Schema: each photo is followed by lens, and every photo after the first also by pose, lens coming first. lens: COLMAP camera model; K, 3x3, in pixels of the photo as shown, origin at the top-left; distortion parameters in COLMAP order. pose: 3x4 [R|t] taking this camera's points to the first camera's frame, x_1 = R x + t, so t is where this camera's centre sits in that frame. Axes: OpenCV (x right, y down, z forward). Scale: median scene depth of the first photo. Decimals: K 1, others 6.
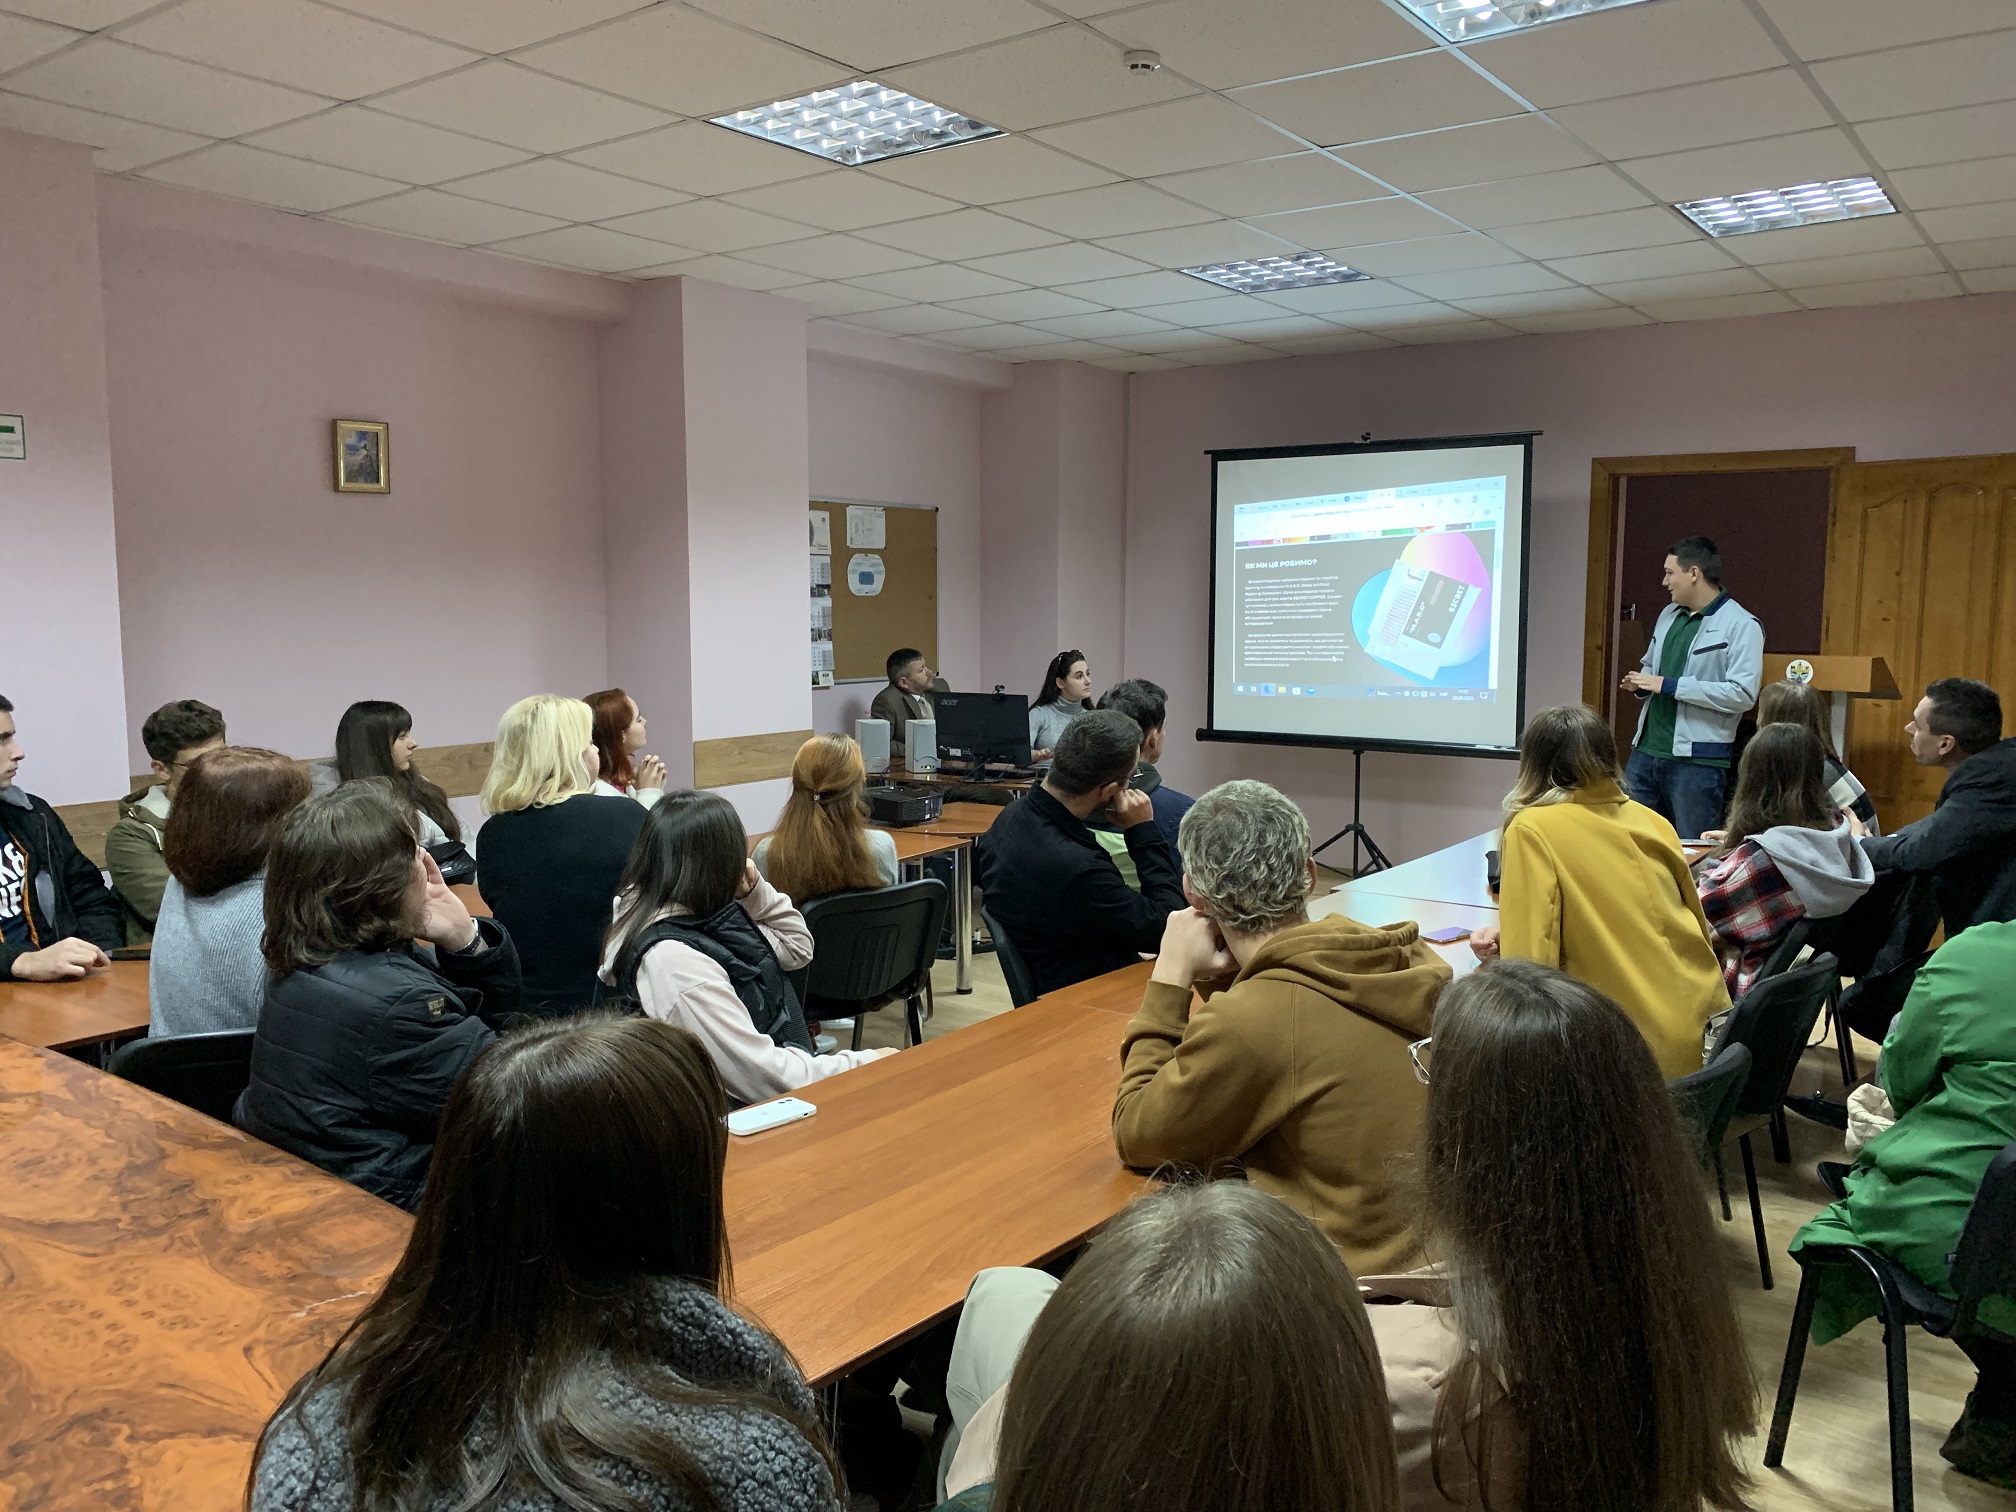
lens RADIAL K [[1528.1, 0, 1008.0], [0, 1528.1, 756.0], [0, 0, 1]] dist [0.009838, -0.016012]
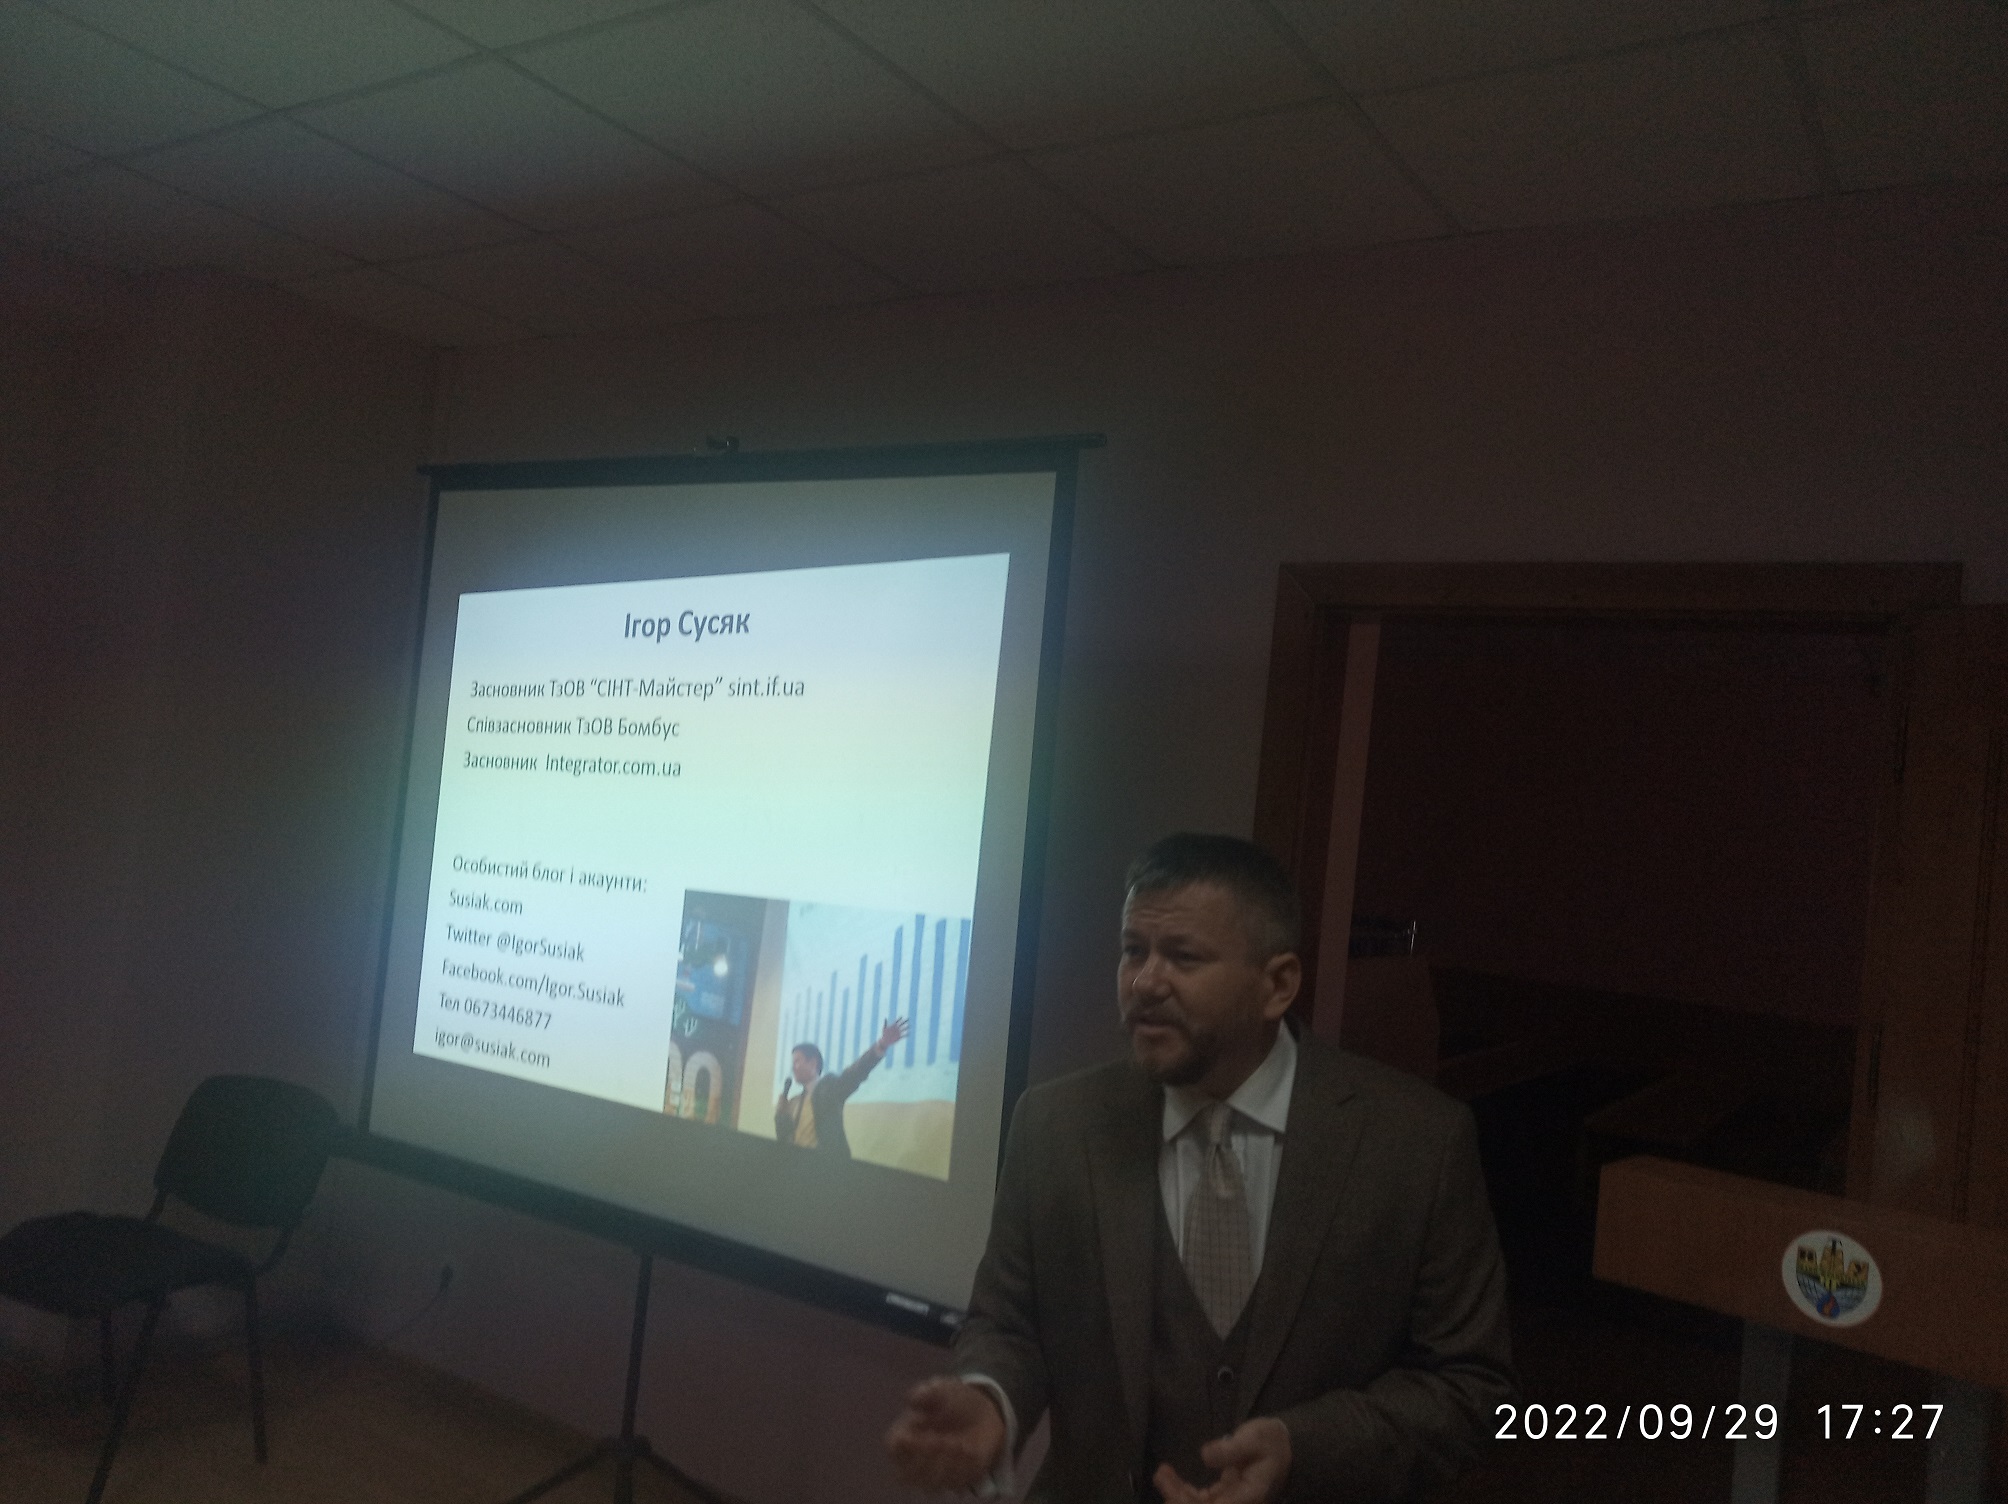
lens RADIAL K [[1495.6, 0, 1004.0], [0, 1495.6, 752.0], [0, 0, 1]] dist [0.066284, -0.114665]
pose [[0.992962, 0.099226, 0.064664, 0.404094], [-0.088990, 0.985348, -0.145496, -0.110757], [-0.078153, 0.138718, 0.987243, 0.861790]]
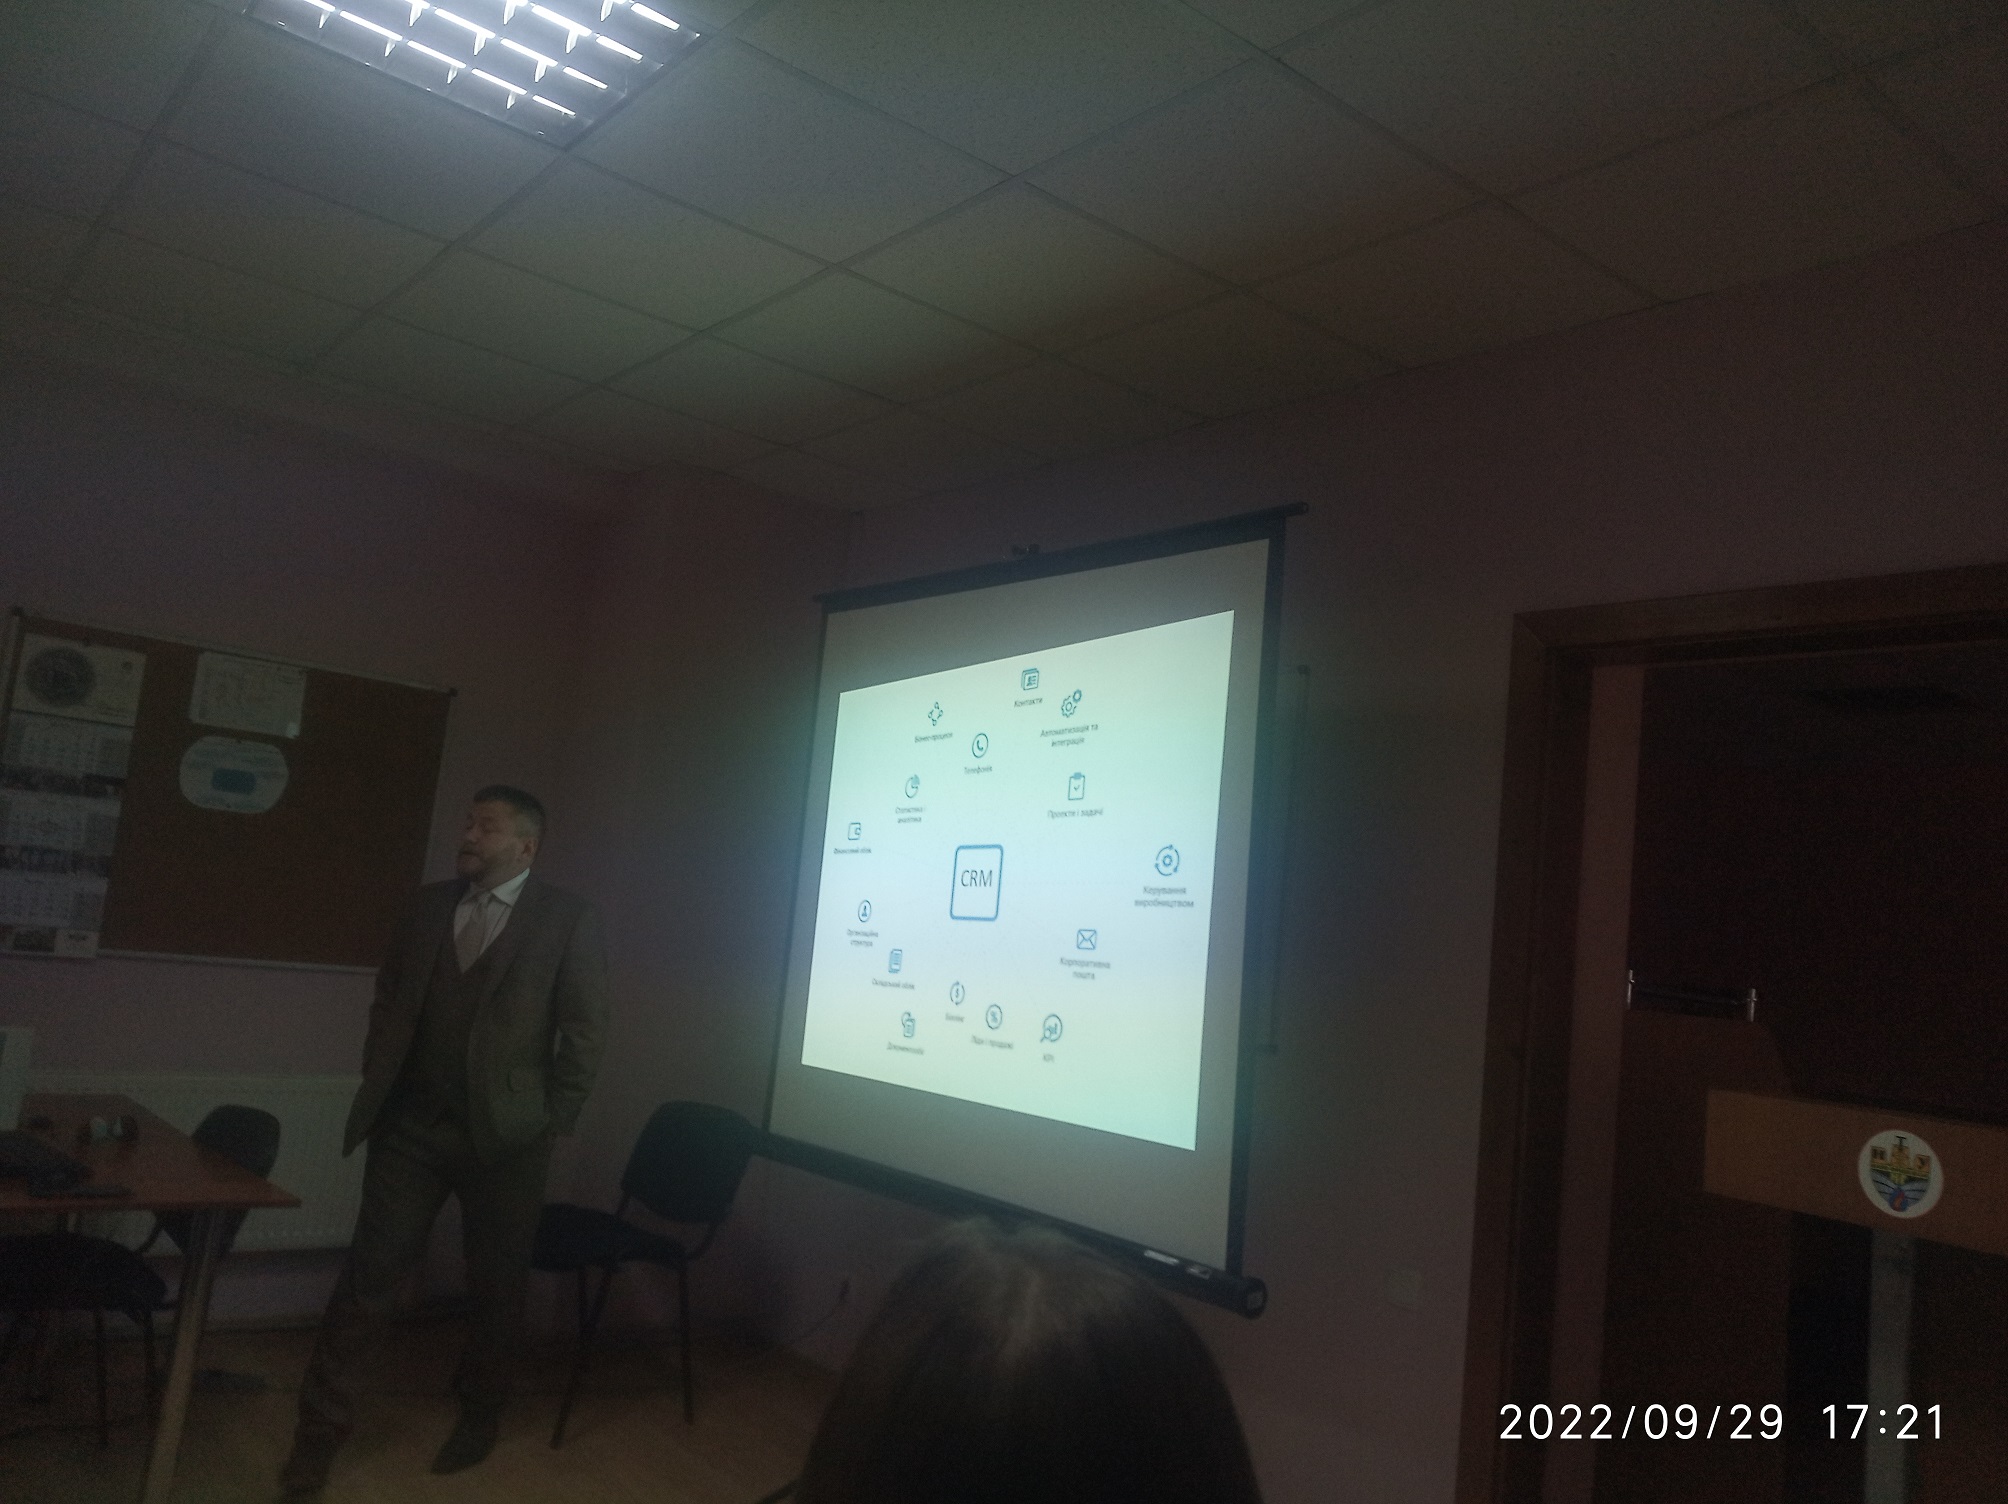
lens RADIAL K [[1495.6, 0, 1004.0], [0, 1495.6, 752.0], [0, 0, 1]] dist [0.066284, -0.114665]
pose [[0.965705, 0.066444, -0.250998, 0.491995], [-0.124376, 0.966953, -0.222560, -0.054233], [0.227915, 0.246146, 0.942055, 0.784808]]
